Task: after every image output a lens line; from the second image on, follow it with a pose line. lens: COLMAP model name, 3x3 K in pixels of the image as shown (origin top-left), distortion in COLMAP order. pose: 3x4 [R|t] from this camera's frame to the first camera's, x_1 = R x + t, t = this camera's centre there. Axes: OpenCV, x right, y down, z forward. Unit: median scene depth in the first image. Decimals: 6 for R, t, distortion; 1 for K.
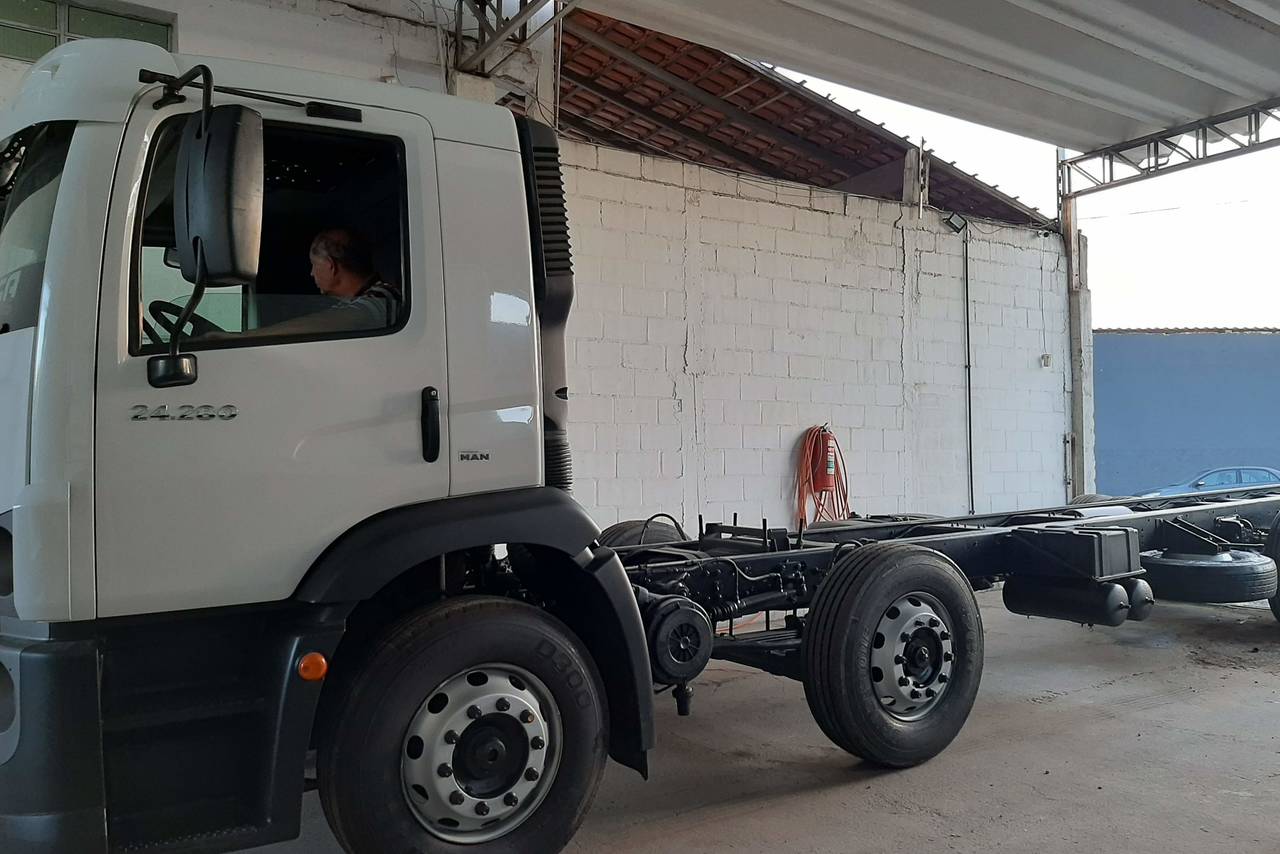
lens RADIAL K [[977.2, 0, 640.5], [0, 977.2, 415.9], [0, 0, 1]] dist [0.102548, -0.193543]
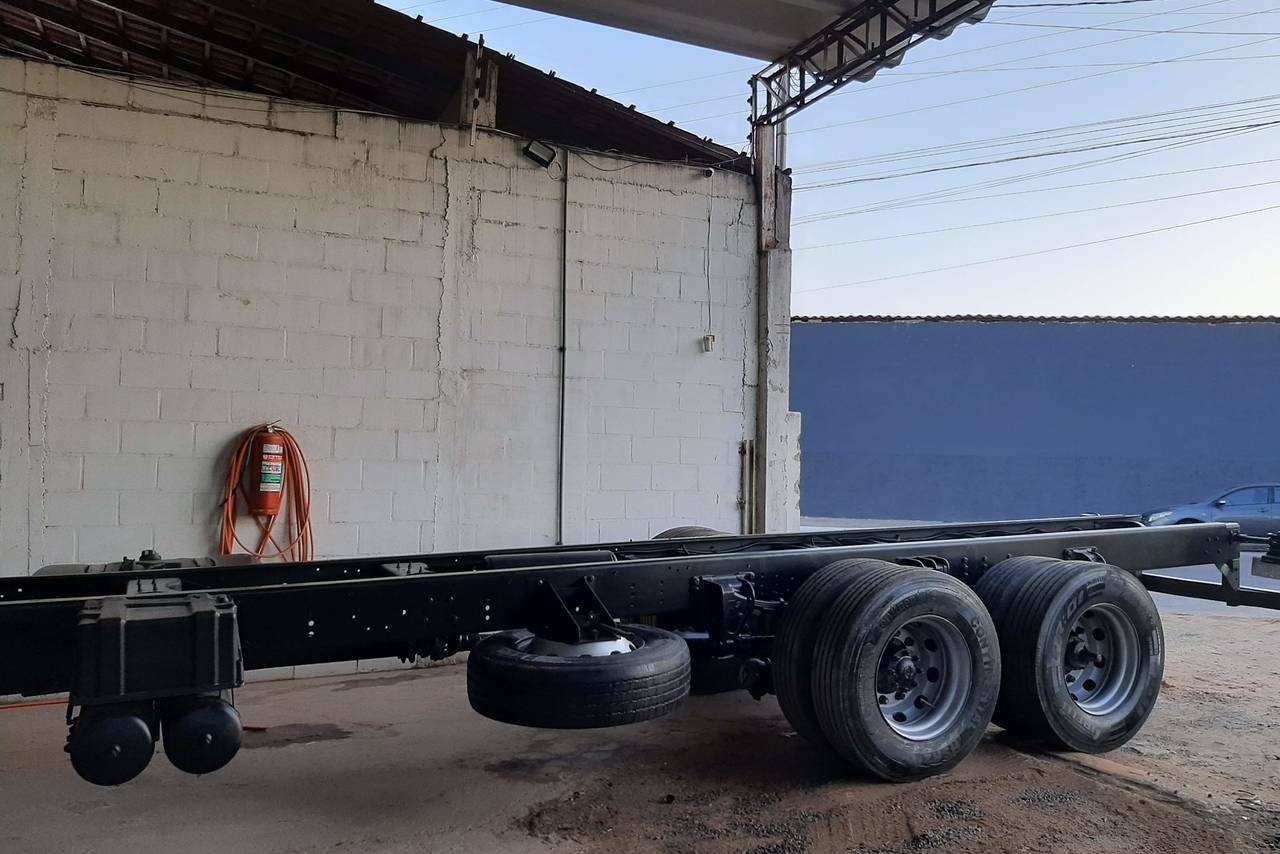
lens RADIAL K [[977.2, 0, 640.5], [0, 977.2, 415.9], [0, 0, 1]] dist [0.102548, -0.193543]
pose [[0.989495, 0.020608, -0.143094, 0.517777], [-0.019431, 0.999765, 0.009616, -0.007771], [0.143259, -0.006735, 0.989662, 0.287501]]
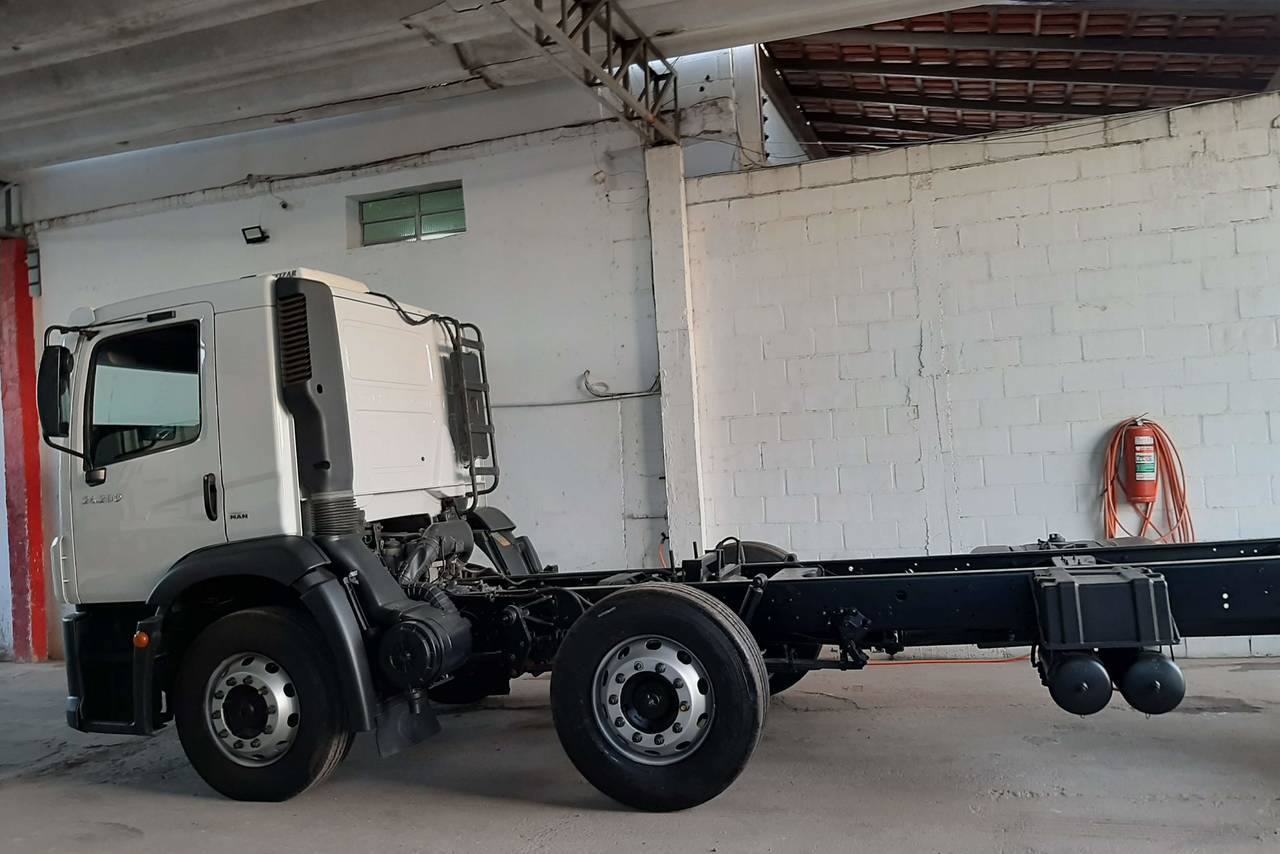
lens RADIAL K [[985.2, 0, 682.5], [0, 985.2, 415.8], [0, 0, 1]] dist [0.033685, -0.097378]
pose [[0.627864, -0.066049, -0.775515, 0.522189], [0.088132, 0.996018, -0.013476, -0.011724], [0.773317, -0.059887, 0.631185, 0.205064]]
